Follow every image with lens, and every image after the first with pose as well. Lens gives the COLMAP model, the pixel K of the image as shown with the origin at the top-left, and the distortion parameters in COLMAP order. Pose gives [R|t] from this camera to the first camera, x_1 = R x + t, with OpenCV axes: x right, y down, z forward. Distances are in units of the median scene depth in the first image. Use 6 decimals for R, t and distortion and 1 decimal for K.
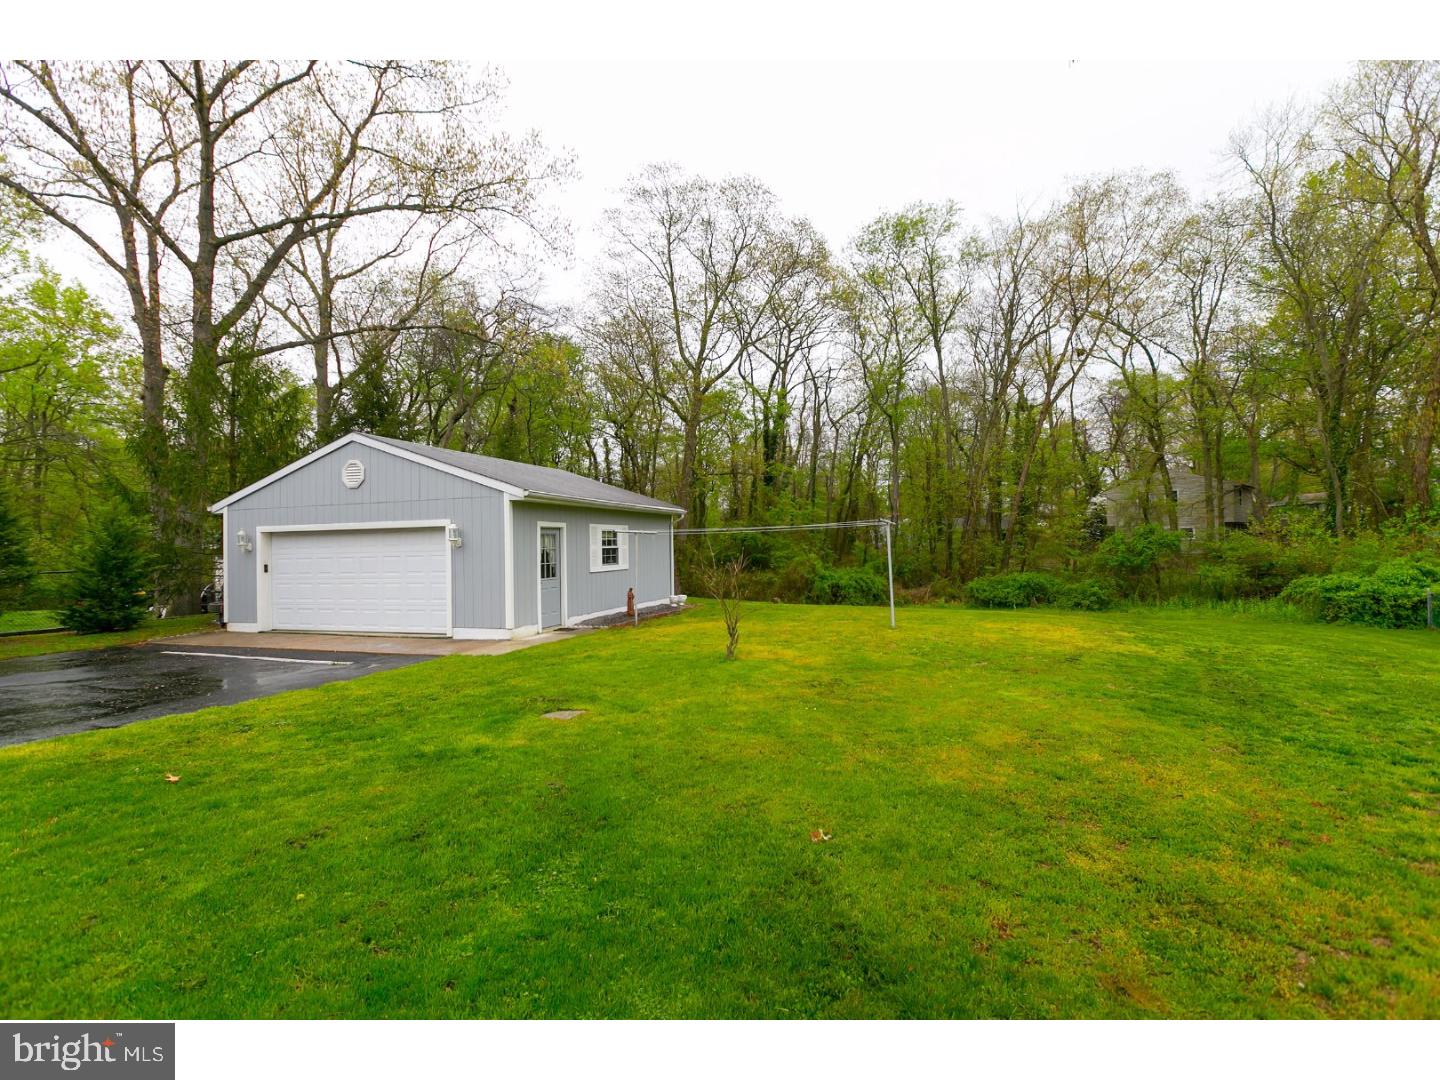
lens RADIAL K [[661.1, 0, 718.7], [0, 661.1, 524.8], [0, 0, 1]] dist [0.001071, 0.000110]
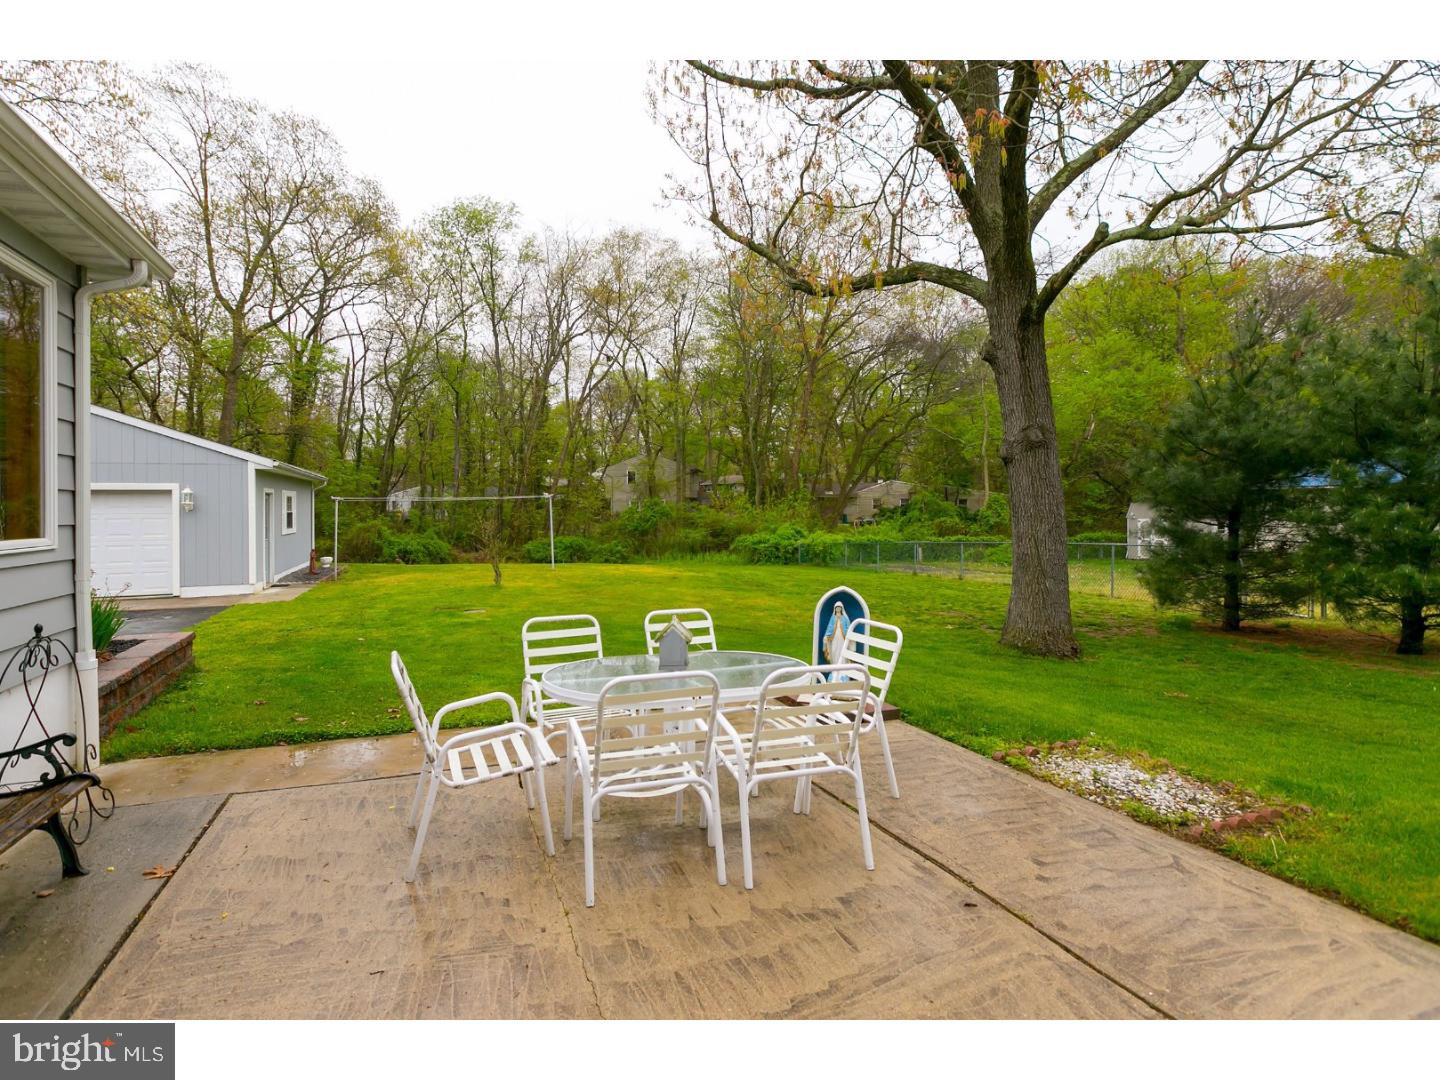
lens RADIAL K [[699.4, 0, 716.7], [0, 699.4, 503.1], [0, 0, 1]] dist [-0.041848, 0.000201]
pose [[0.752361, 0.018241, 0.658498, -0.236493], [-0.029643, 0.999541, 0.006180, -0.004774], [-0.658084, -0.024169, 0.752557, -0.183363]]
